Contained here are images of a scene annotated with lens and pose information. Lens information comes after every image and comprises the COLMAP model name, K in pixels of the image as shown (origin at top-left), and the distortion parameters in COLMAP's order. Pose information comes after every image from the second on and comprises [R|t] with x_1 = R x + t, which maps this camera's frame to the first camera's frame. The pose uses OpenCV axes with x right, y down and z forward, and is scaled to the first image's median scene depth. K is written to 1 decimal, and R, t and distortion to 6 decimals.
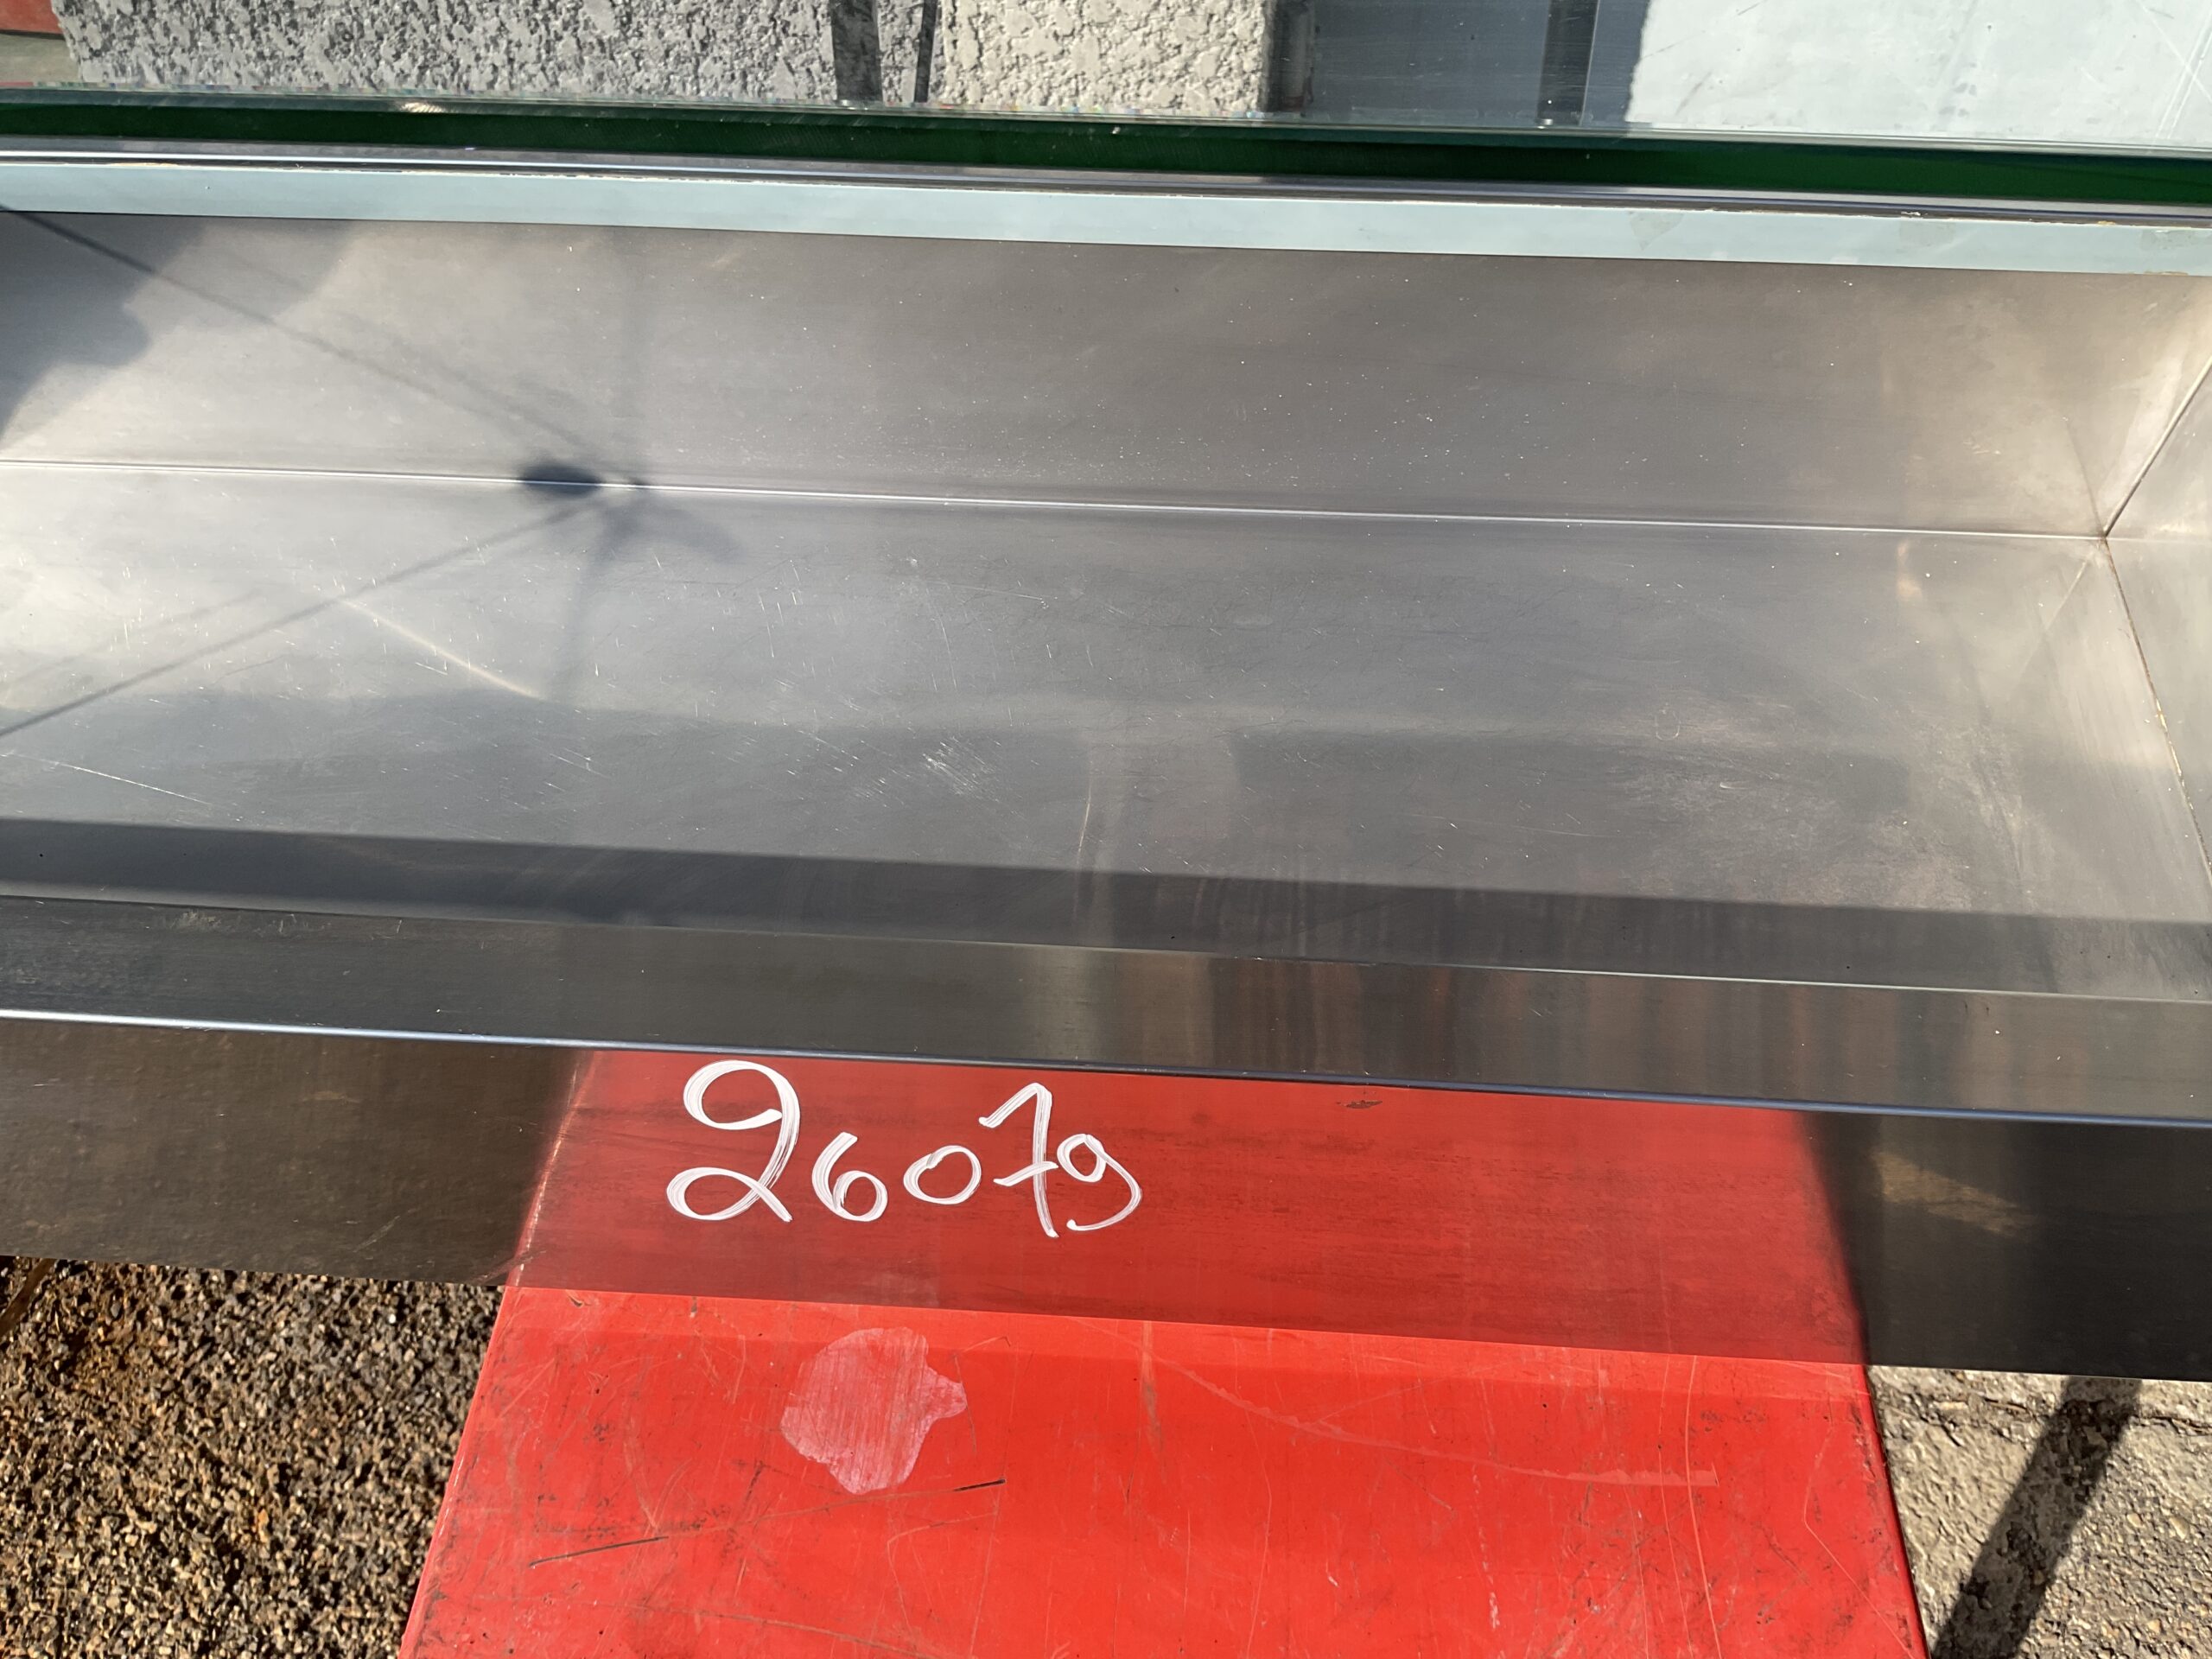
lens RADIAL K [[1842.1, 0, 1105.6], [0, 1842.1, 848.2], [0, 0, 1]] dist [0.041798, -0.086362]
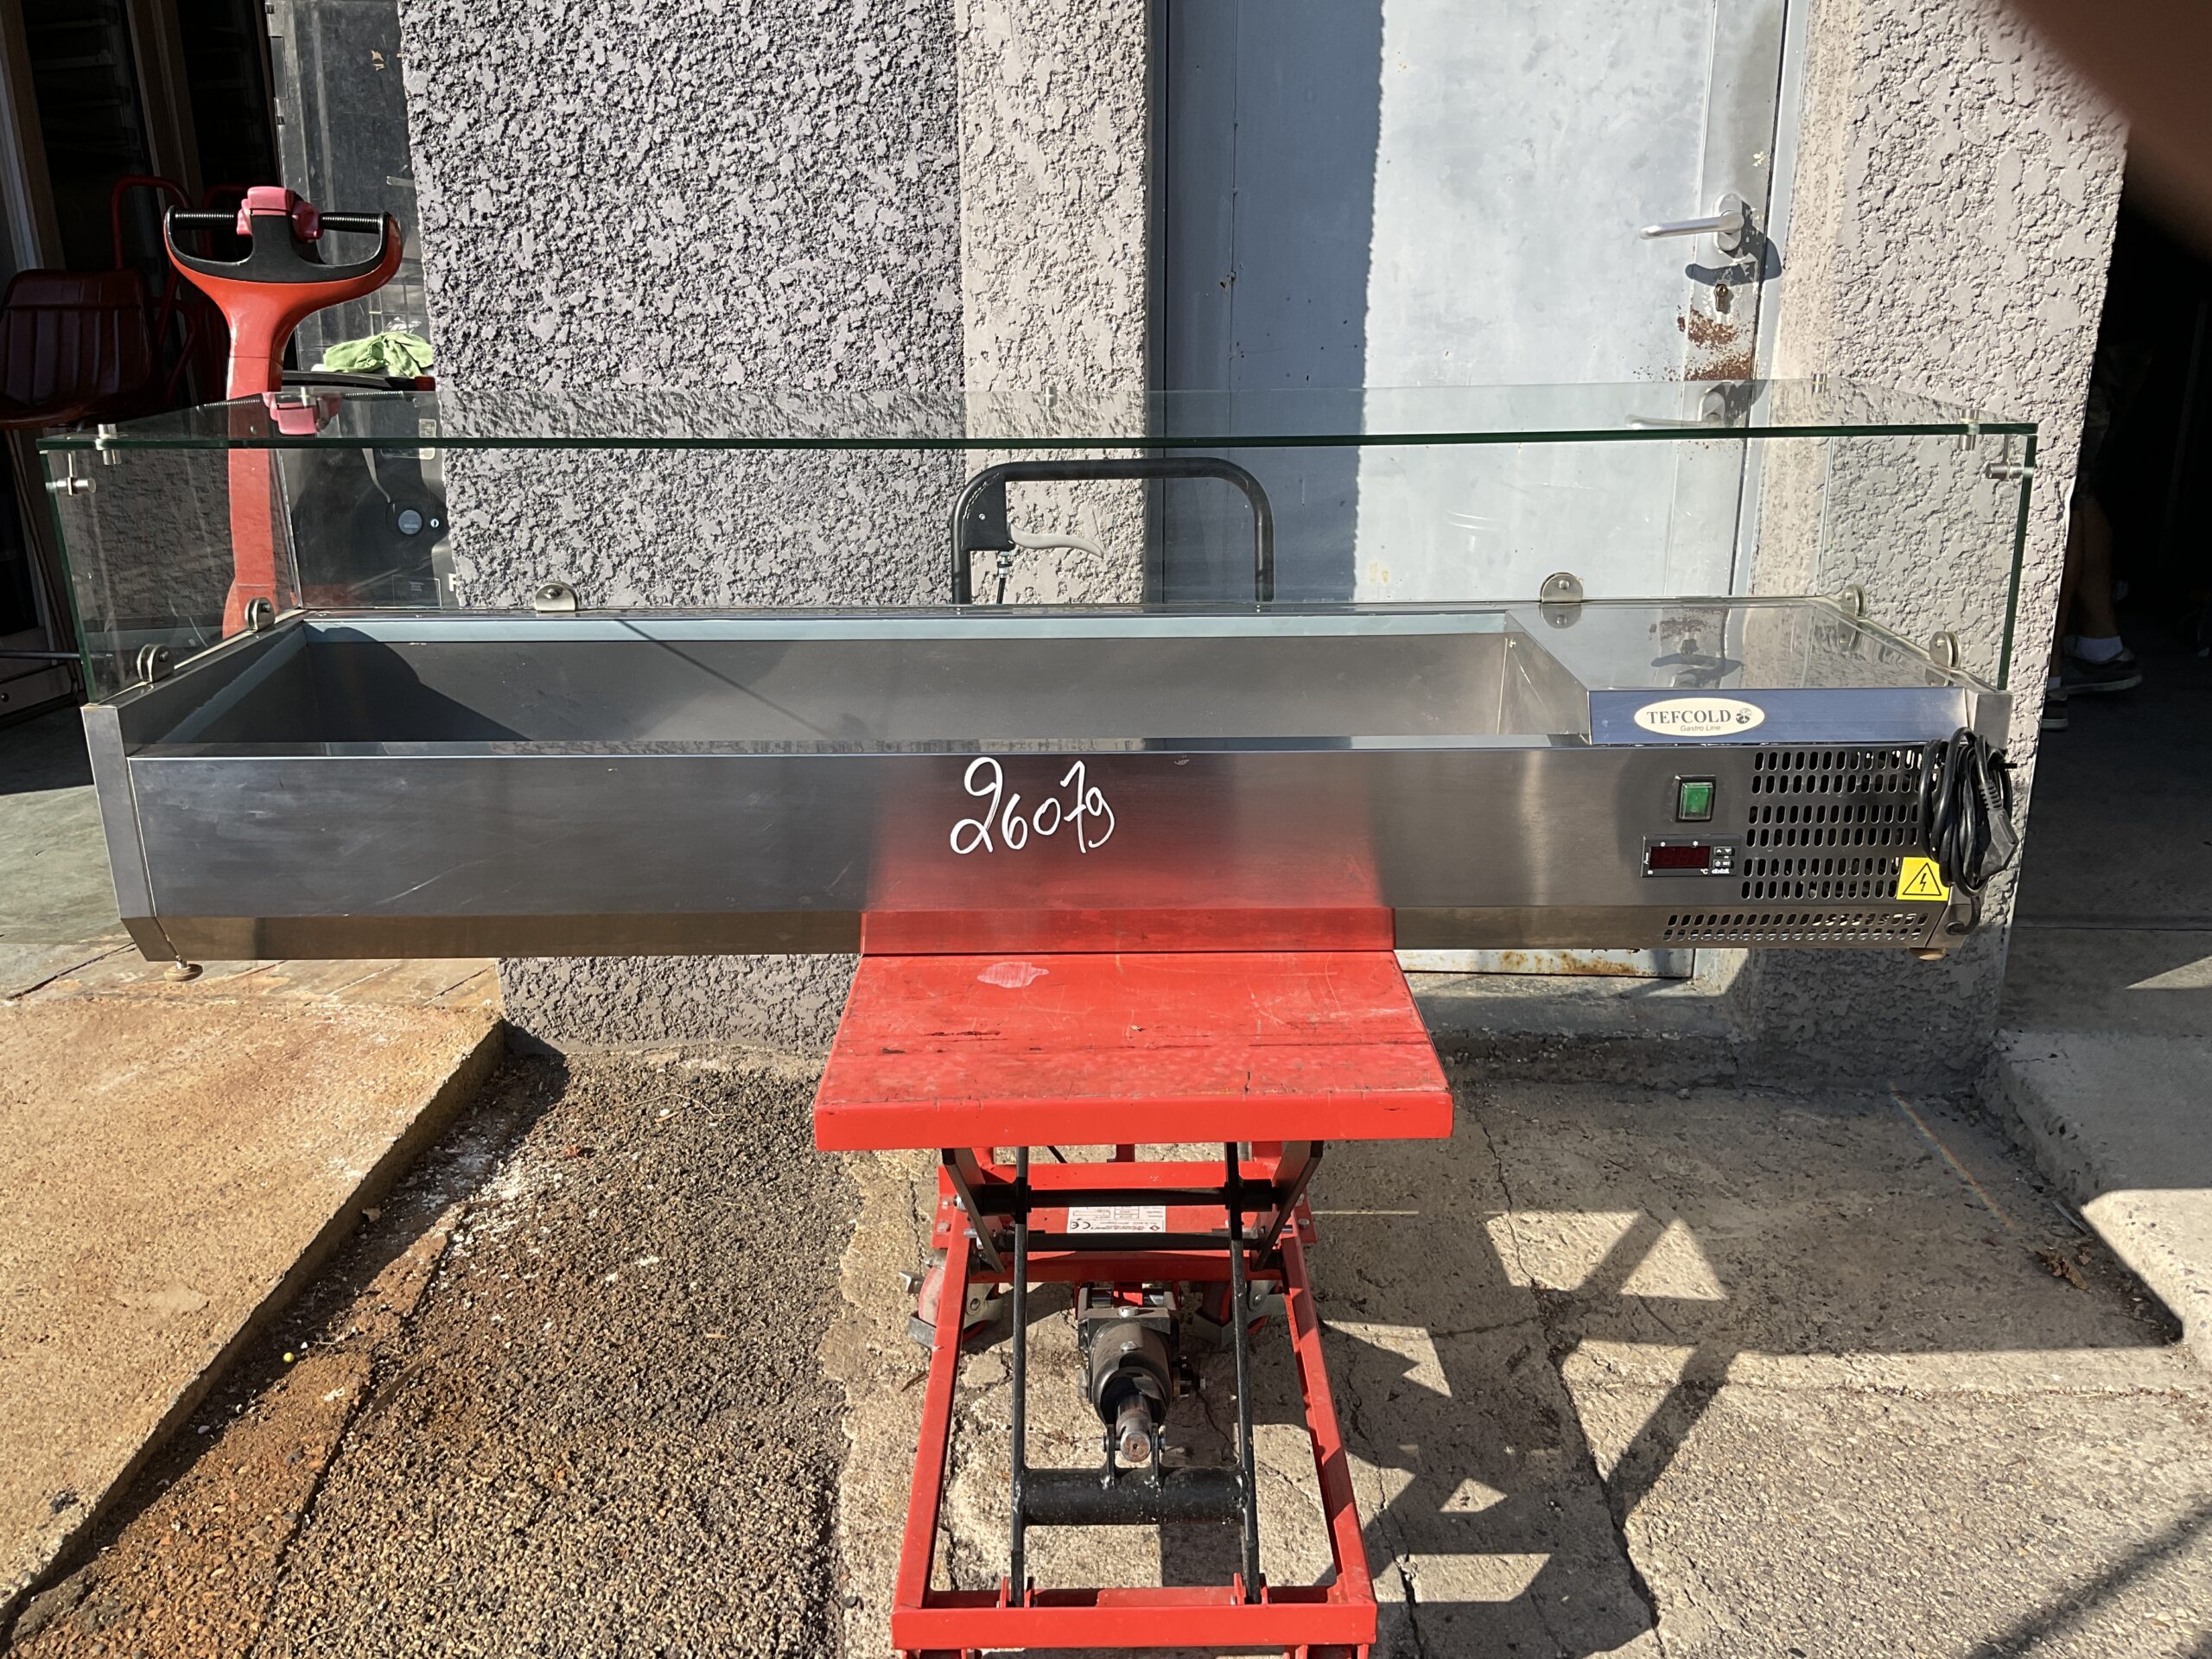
lens RADIAL K [[1842.1, 0, 1121.2], [0, 1842.1, 844.1], [0, 0, 1]] dist [0.041798, -0.086362]
pose [[0.997791, -0.024030, 0.061933, -0.063978], [0.052398, 0.857766, -0.511363, 0.723413], [-0.040836, 0.513479, 0.857130, -0.634948]]
